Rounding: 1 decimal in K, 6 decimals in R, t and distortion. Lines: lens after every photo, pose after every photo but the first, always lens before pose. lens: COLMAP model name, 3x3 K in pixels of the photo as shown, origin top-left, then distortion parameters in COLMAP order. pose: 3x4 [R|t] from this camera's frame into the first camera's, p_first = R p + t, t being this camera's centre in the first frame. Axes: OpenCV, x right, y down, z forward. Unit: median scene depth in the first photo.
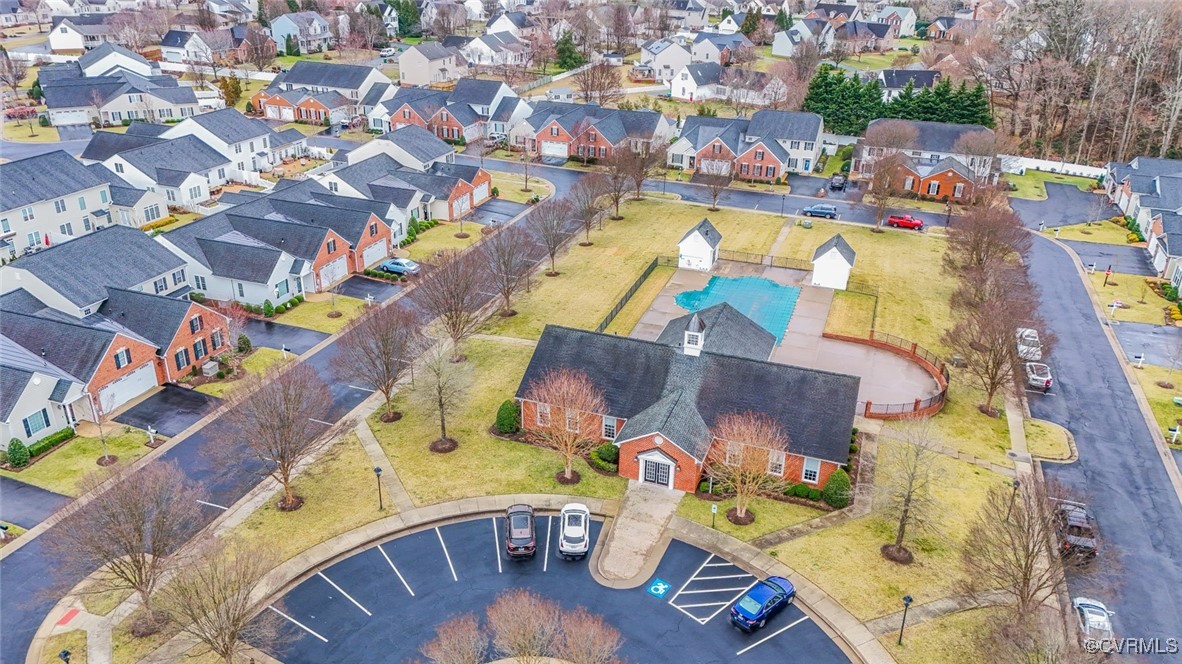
lens RADIAL K [[856.1, 0, 591.0], [0, 856.1, 332.0], [0, 0, 1]] dist [0.096795, -0.101498]
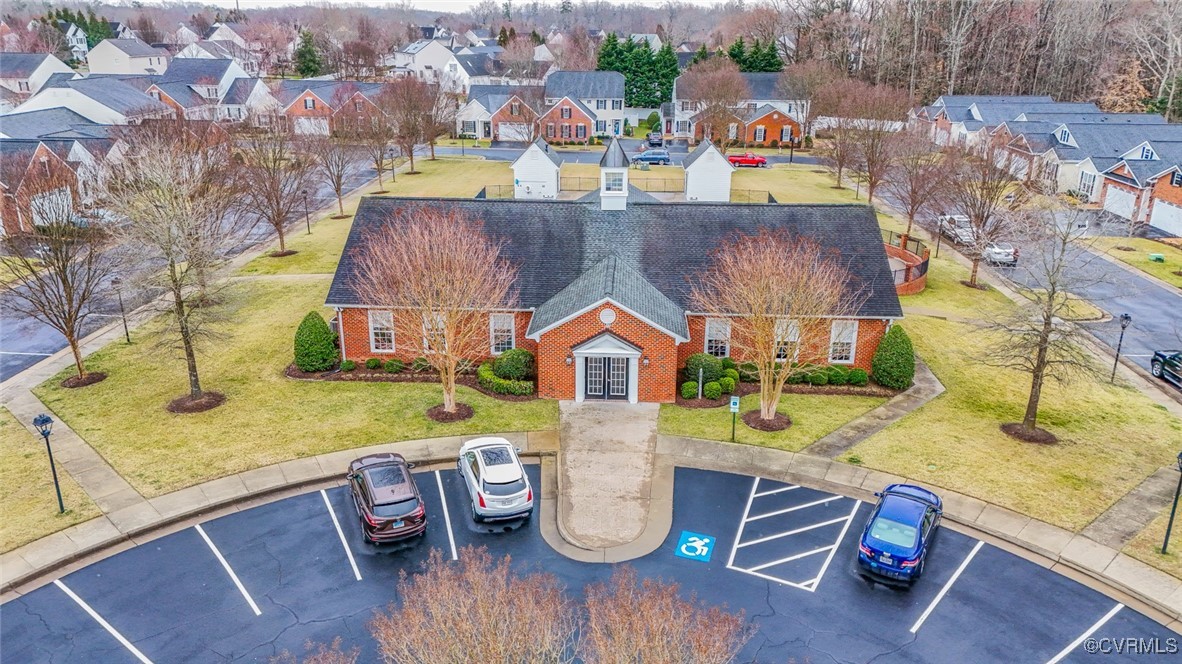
lens RADIAL K [[856.1, 0, 591.0], [0, 856.1, 332.0], [0, 0, 1]] dist [0.096795, -0.101498]
pose [[0.956101, -0.106633, 0.272947, -0.085631], [0.131088, 0.988684, -0.072933, 0.171415], [-0.262082, 0.105511, 0.959260, 0.443234]]
